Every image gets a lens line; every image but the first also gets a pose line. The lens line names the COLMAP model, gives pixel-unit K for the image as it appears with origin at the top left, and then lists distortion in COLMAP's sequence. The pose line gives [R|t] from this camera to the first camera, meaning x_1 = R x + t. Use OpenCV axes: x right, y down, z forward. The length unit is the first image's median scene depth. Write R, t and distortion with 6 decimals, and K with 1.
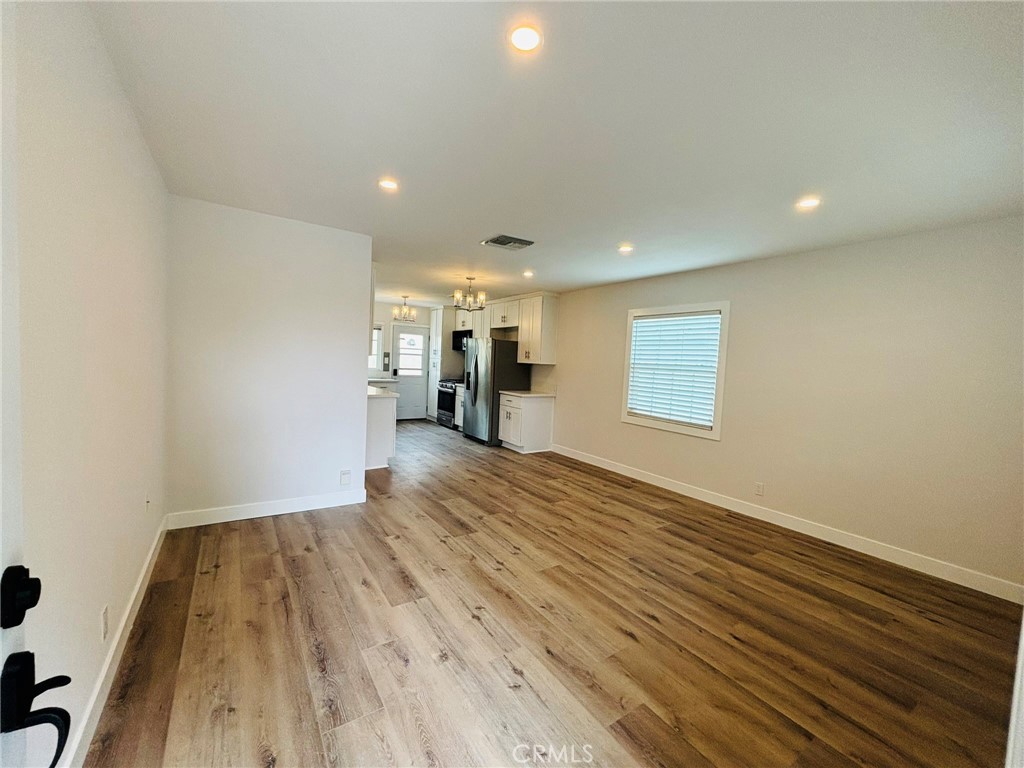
lens RADIAL K [[412.3, 0, 513.2], [0, 412.3, 382.0], [0, 0, 1]] dist [0.003324, -0.001409]
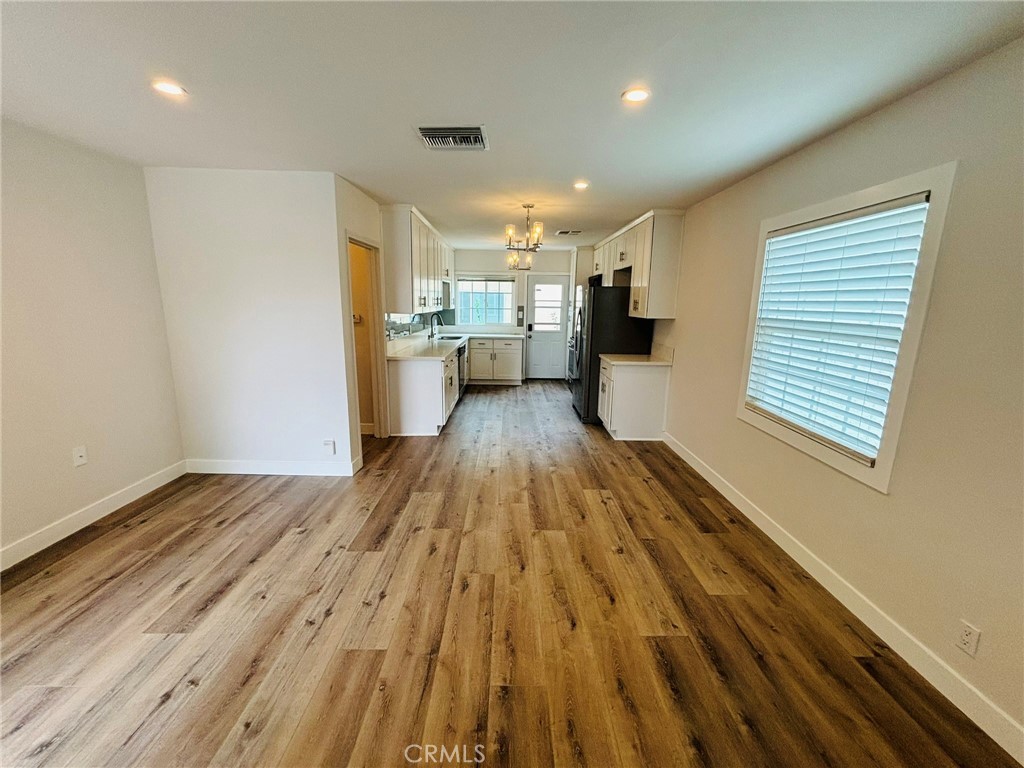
lens RADIAL K [[412.3, 0, 512.7], [0, 412.3, 384.3], [0, 0, 1]] dist [0.003324, -0.001409]
pose [[0.834178, 0.077211, -0.546064, 0.382348], [-0.007129, 0.991578, 0.129313, -0.032081], [0.551449, -0.103977, 0.827703, 0.400291]]
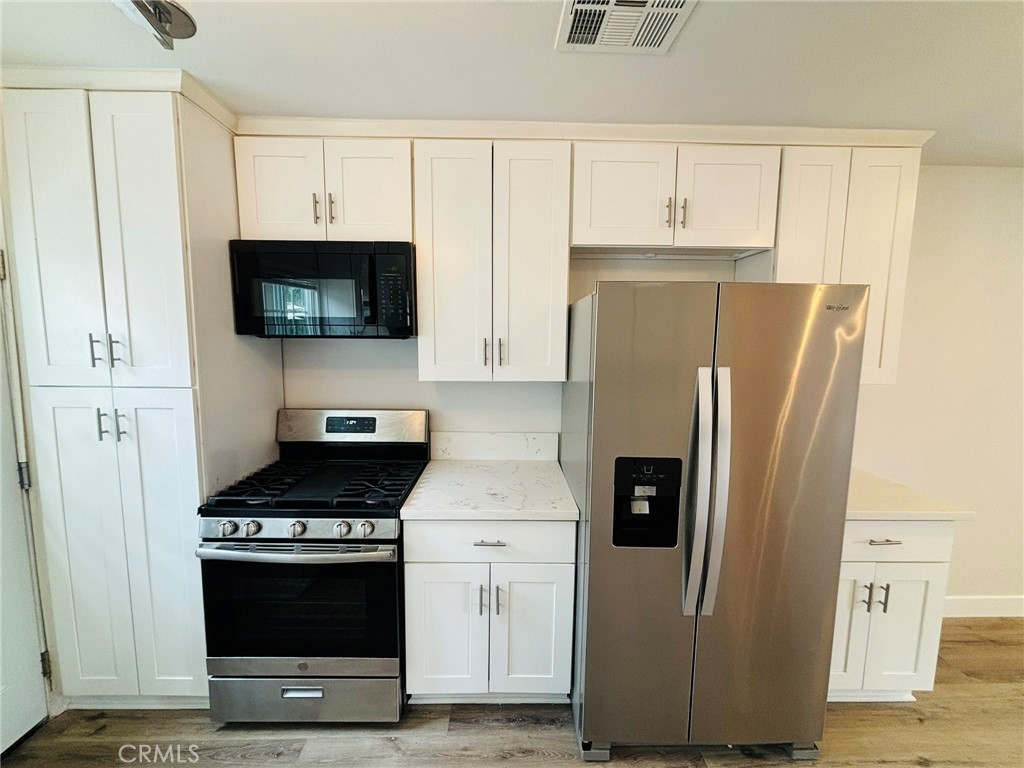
lens RADIAL K [[412.3, 0, 507.9], [0, 412.3, 378.0], [0, 0, 1]] dist [0.003324, -0.001409]
pose [[0.542395, -0.122704, 0.831115, -0.484757], [0.059074, 0.992398, 0.107963, -0.139456], [-0.838044, -0.009461, 0.545520, 1.523539]]
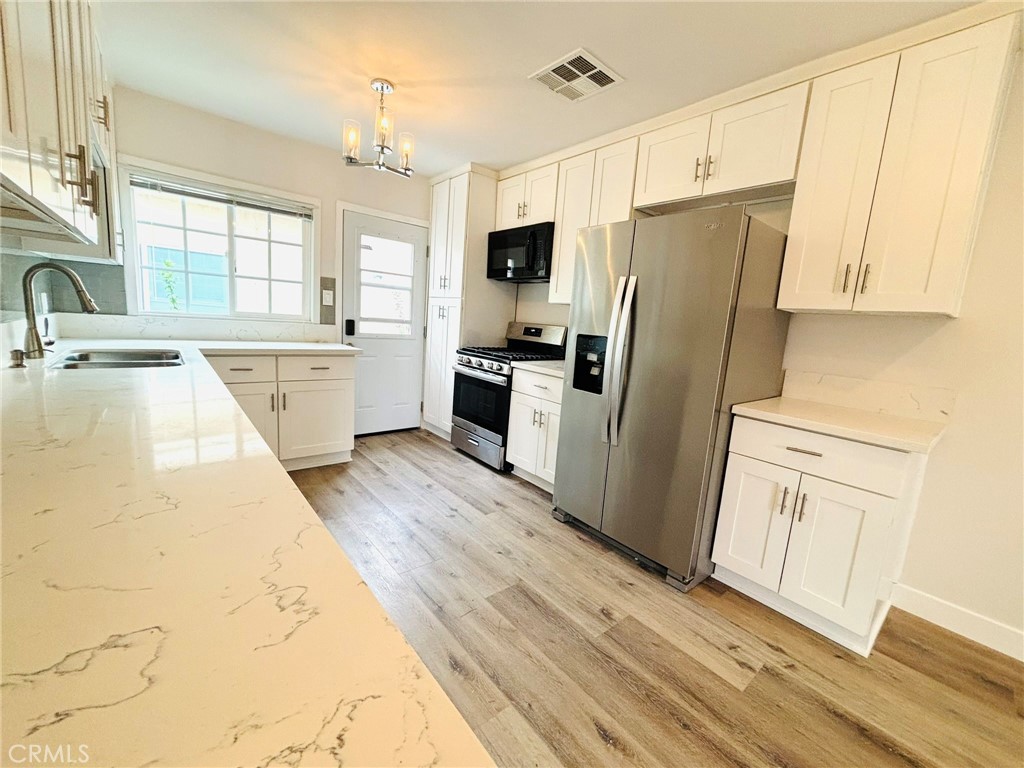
lens RADIAL K [[412.3, 0, 514.2], [0, 412.3, 382.0], [0, 0, 1]] dist [0.003324, -0.001409]
pose [[0.993904, 0.011847, 0.109611, -0.324724], [-0.023620, 0.994007, 0.106738, -0.033500], [-0.107690, -0.108676, 0.988227, 1.099740]]
